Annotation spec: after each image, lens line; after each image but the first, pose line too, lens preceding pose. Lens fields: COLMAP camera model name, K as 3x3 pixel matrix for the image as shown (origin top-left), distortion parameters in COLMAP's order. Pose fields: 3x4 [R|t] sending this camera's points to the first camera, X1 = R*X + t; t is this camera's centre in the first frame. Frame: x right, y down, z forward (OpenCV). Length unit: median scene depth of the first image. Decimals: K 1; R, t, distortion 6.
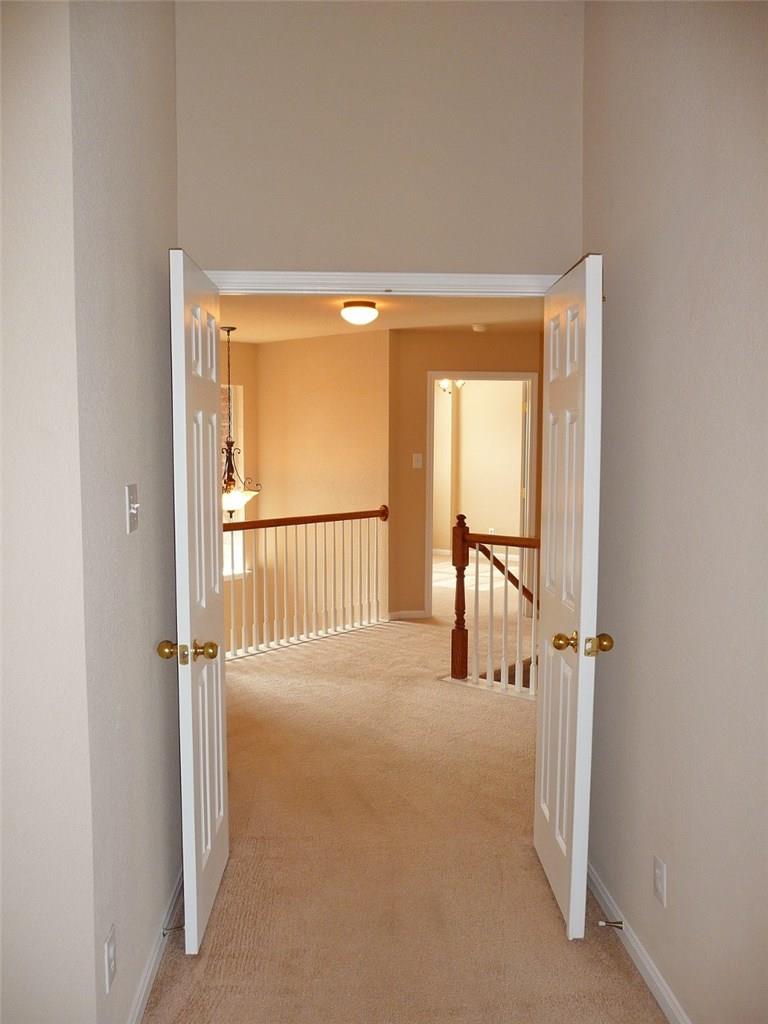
lens RADIAL K [[849.7, 0, 371.4], [0, 849.7, 510.2], [0, 0, 1]] dist [-0.002058, 0.002418]
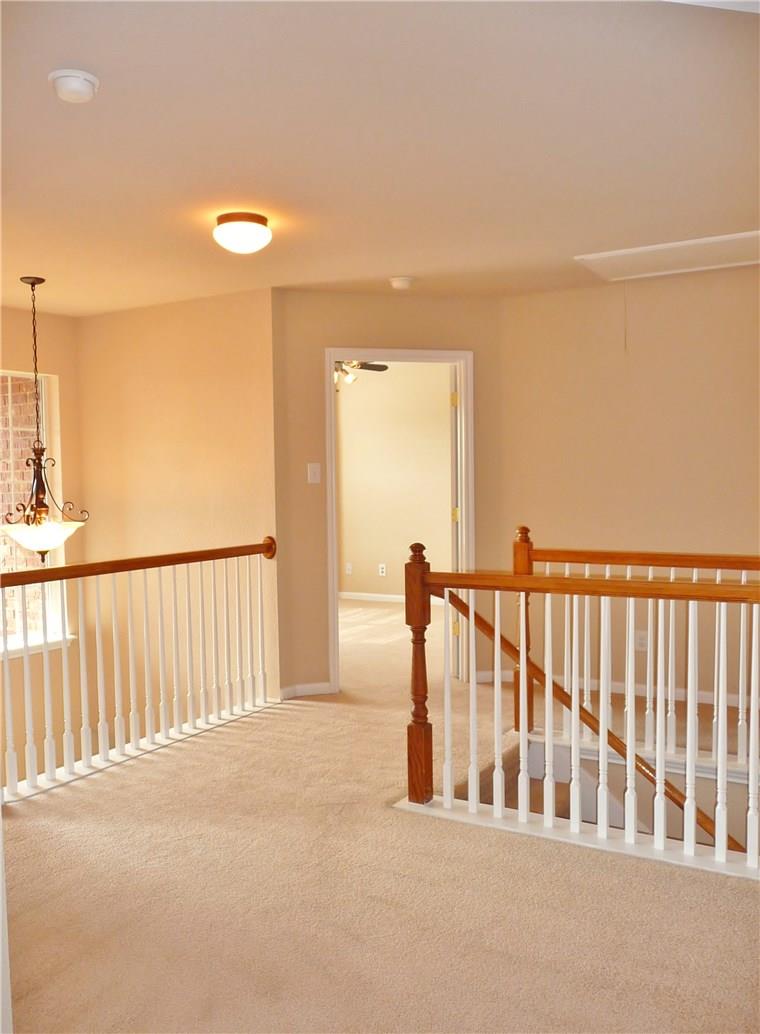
lens RADIAL K [[932.1, 0, 380.0], [0, 932.1, 517.0], [0, 0, 1]] dist [-0.011721, 0.002132]
pose [[0.984229, -0.027703, 0.174717, -0.034498], [0.033169, 0.999045, -0.028440, 0.003495], [-0.173762, 0.033787, 0.984208, 0.254843]]
